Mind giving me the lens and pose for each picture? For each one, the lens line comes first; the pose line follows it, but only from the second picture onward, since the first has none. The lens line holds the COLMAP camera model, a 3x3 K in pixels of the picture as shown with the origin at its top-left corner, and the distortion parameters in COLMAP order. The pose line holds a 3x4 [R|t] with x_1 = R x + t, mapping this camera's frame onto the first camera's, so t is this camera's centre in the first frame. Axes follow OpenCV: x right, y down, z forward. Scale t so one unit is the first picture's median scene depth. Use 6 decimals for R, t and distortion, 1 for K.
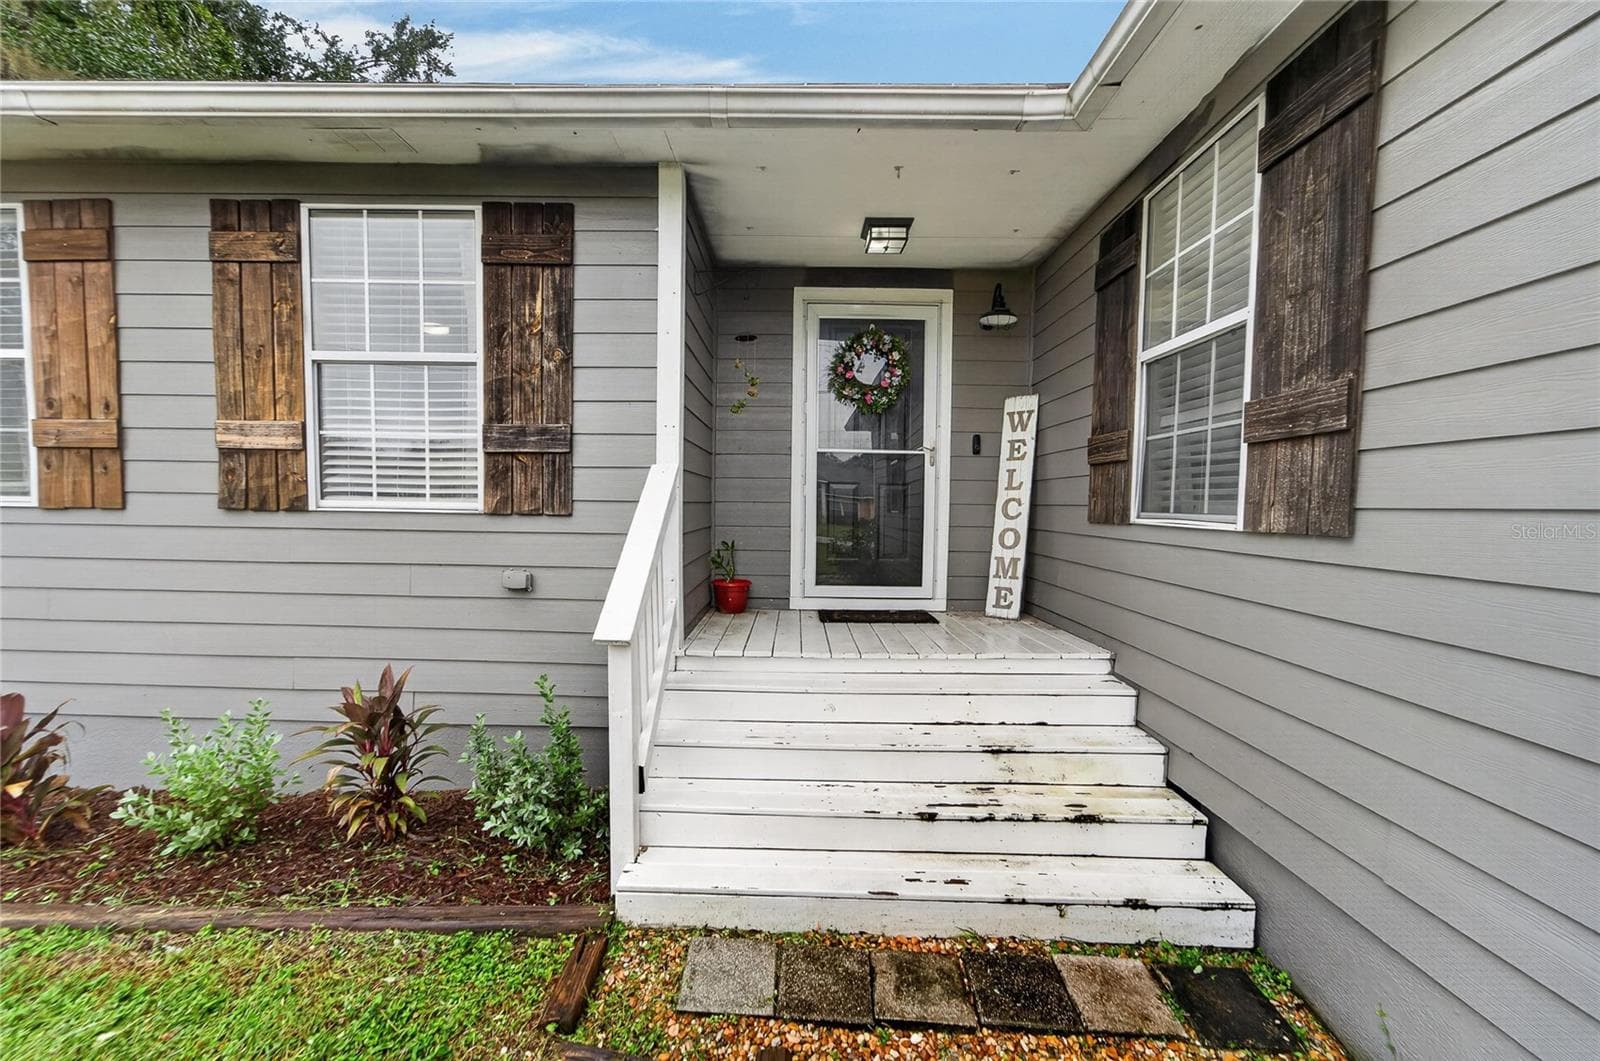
lens RADIAL K [[642.8, 0, 742.7], [0, 642.8, 533.9], [0, 0, 1]] dist [-0.000093, 0.000024]
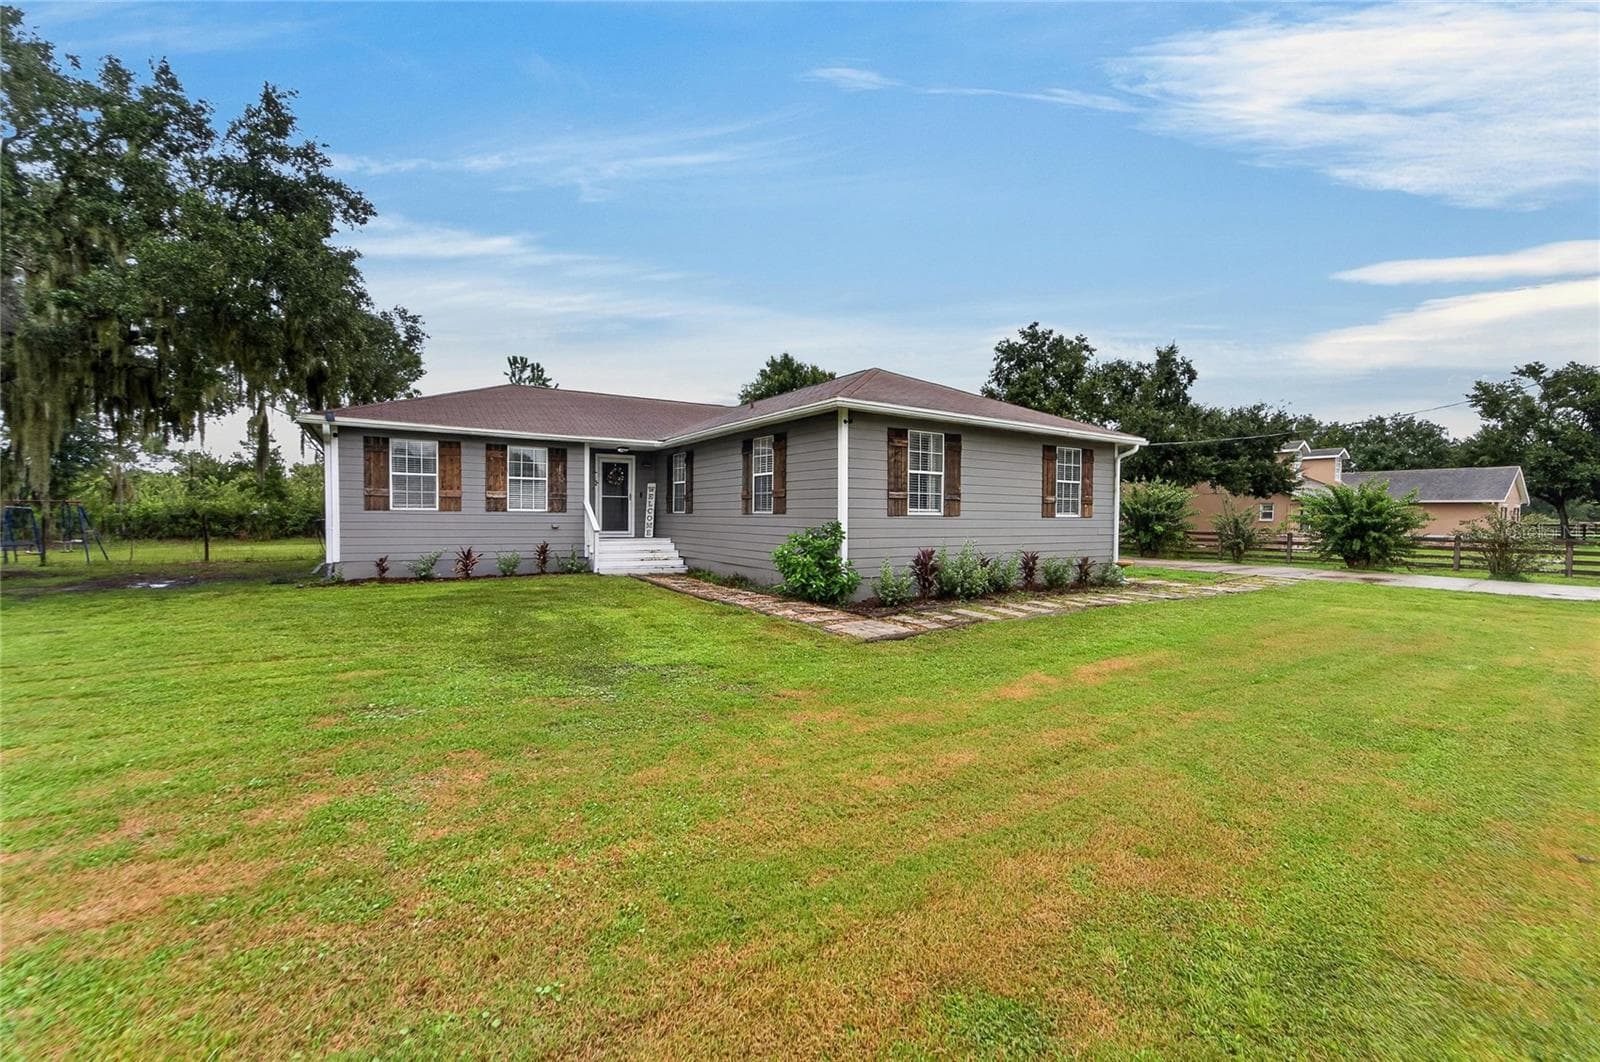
lens RADIAL K [[657.3, 0, 803.2], [0, 657.3, 540.3], [0, 0, 1]] dist [-0.000566, 0.000073]
pose [[0.795122, -0.030841, 0.605664, -1.850856], [0.033305, 0.999420, 0.007168, 0.206723], [-0.605534, 0.014473, 0.795688, -4.007383]]
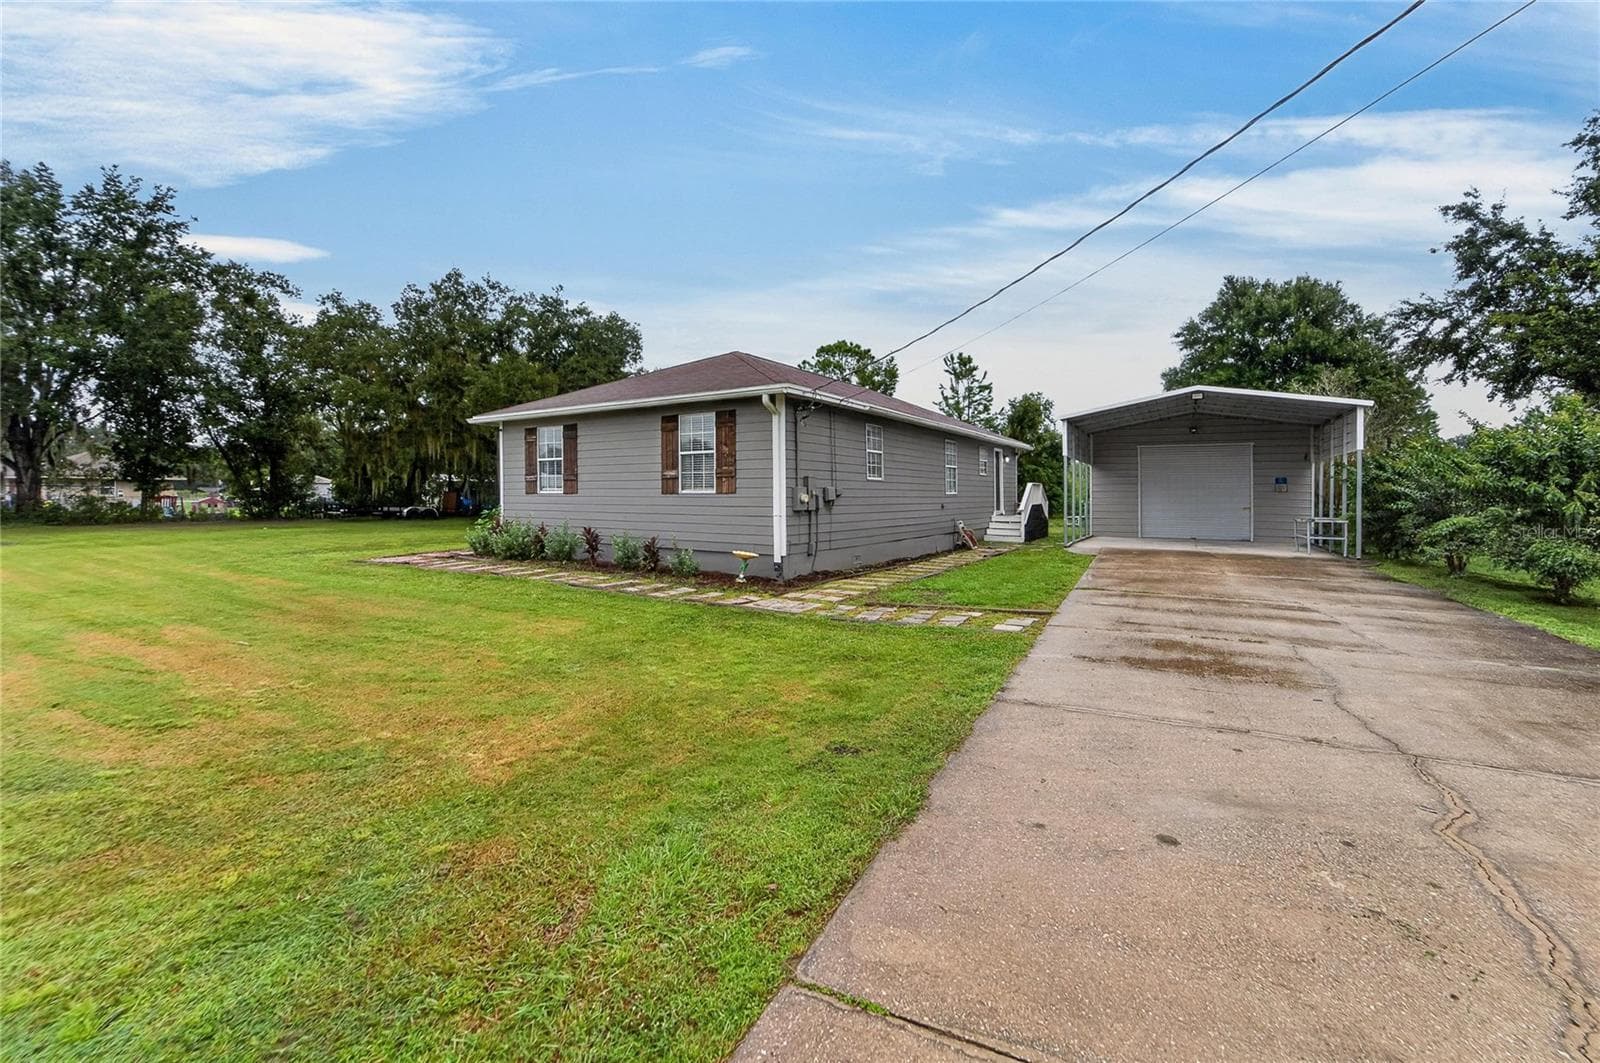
lens RADIAL K [[674.6, 0, 792.7], [0, 674.6, 490.2], [0, 0, 1]] dist [0.002074, 0.000296]
pose [[0.893996, -0.007887, -0.448005, 4.590687], [-0.017936, 0.998414, -0.053368, 0.320519], [0.447715, 0.055747, 0.892437, -4.942527]]
